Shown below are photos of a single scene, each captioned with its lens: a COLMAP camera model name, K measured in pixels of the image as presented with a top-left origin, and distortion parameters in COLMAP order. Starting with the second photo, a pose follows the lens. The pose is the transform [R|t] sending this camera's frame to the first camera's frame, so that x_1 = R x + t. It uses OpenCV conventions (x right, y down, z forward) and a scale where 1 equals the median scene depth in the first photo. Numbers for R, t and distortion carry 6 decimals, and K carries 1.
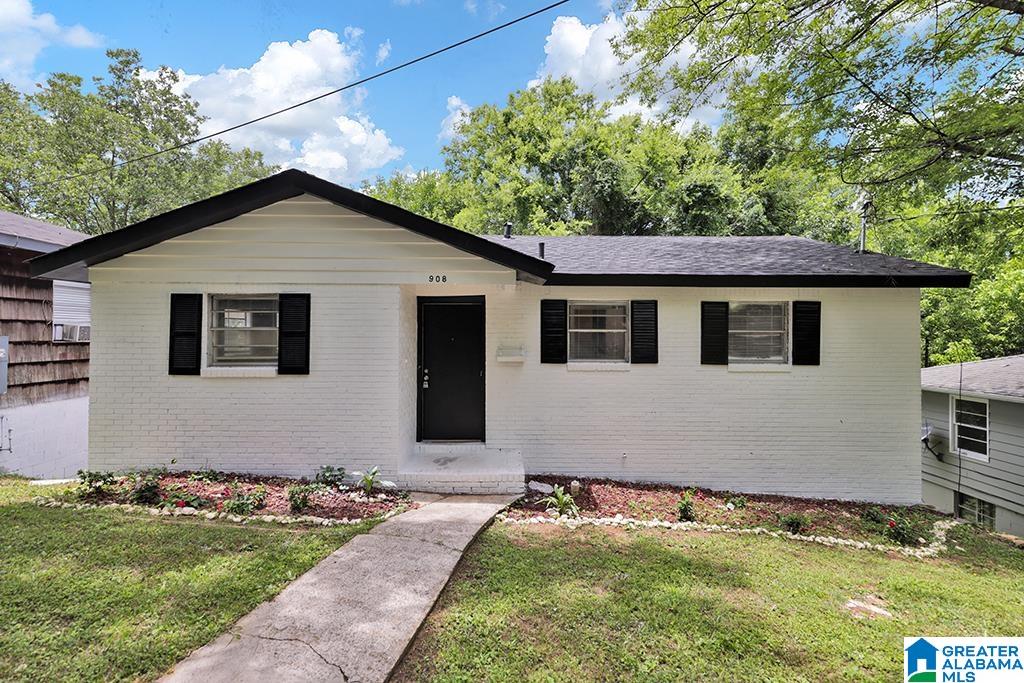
lens RADIAL K [[484.3, 0, 516.1], [0, 484.3, 334.9], [0, 0, 1]] dist [0.004346, -0.000025]
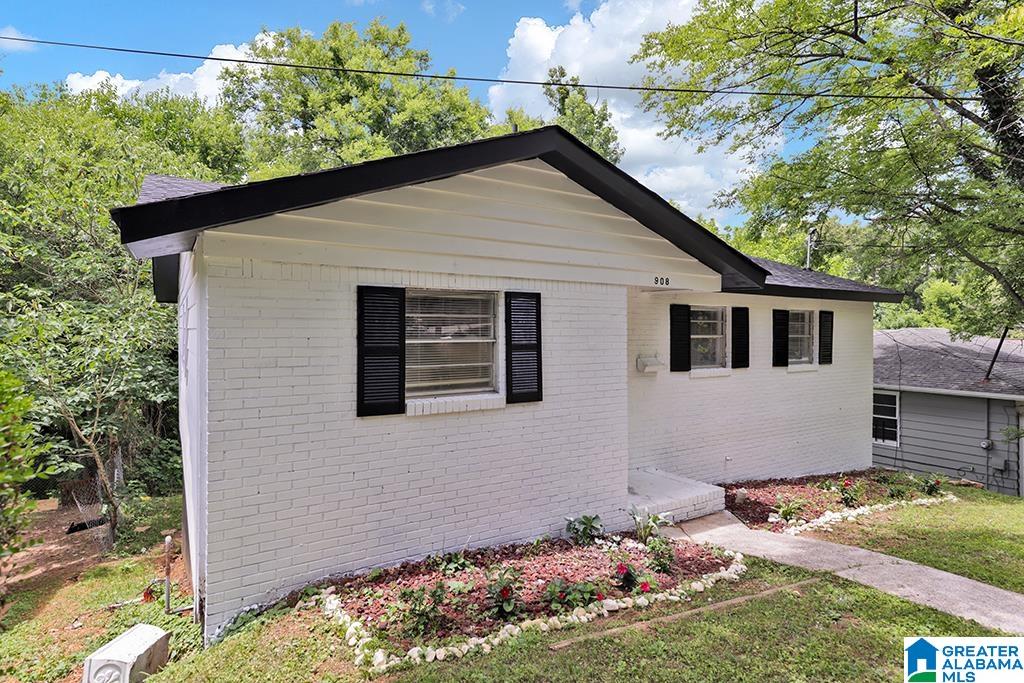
lens RADIAL K [[548.2, 0, 511.8], [0, 548.2, 337.8], [0, 0, 1]] dist [0.006123, 0.000338]
pose [[0.851453, -0.009474, 0.524346, -0.775068], [0.002321, 0.999895, 0.014298, -0.024005], [-0.524426, -0.010957, 0.851386, 0.256442]]
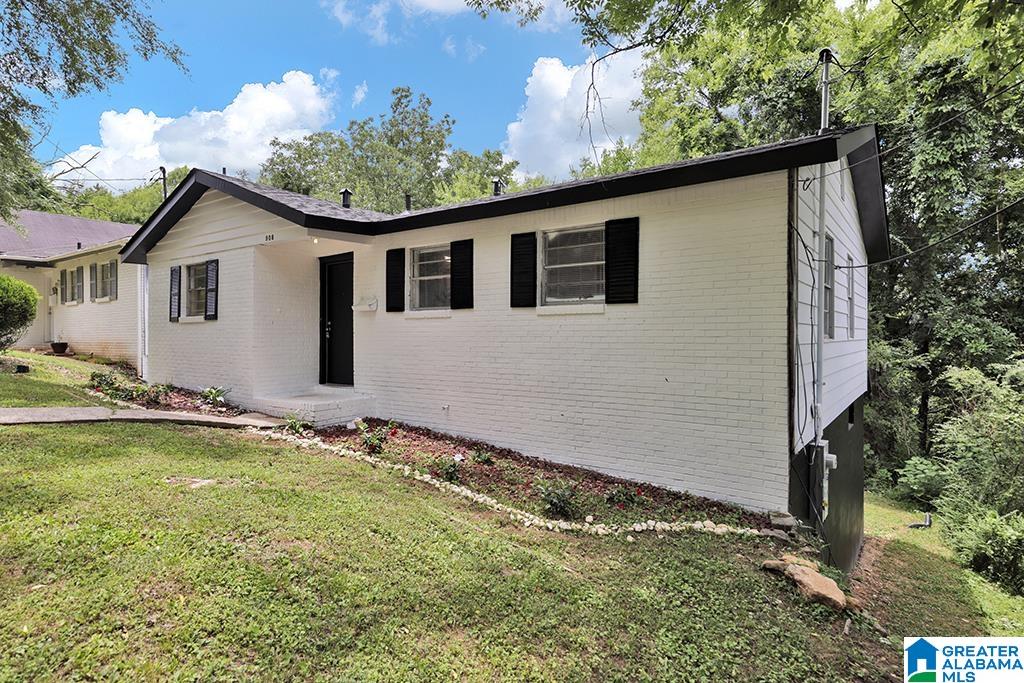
lens RADIAL K [[567.0, 0, 511.9], [0, 567.0, 342.5], [0, 0, 1]] dist [0.007977, 0.000436]
pose [[0.802859, 0.000748, -0.596169, 0.992797], [0.004121, 0.999968, 0.006804, 0.116889], [0.596155, -0.007920, 0.802830, 0.189853]]
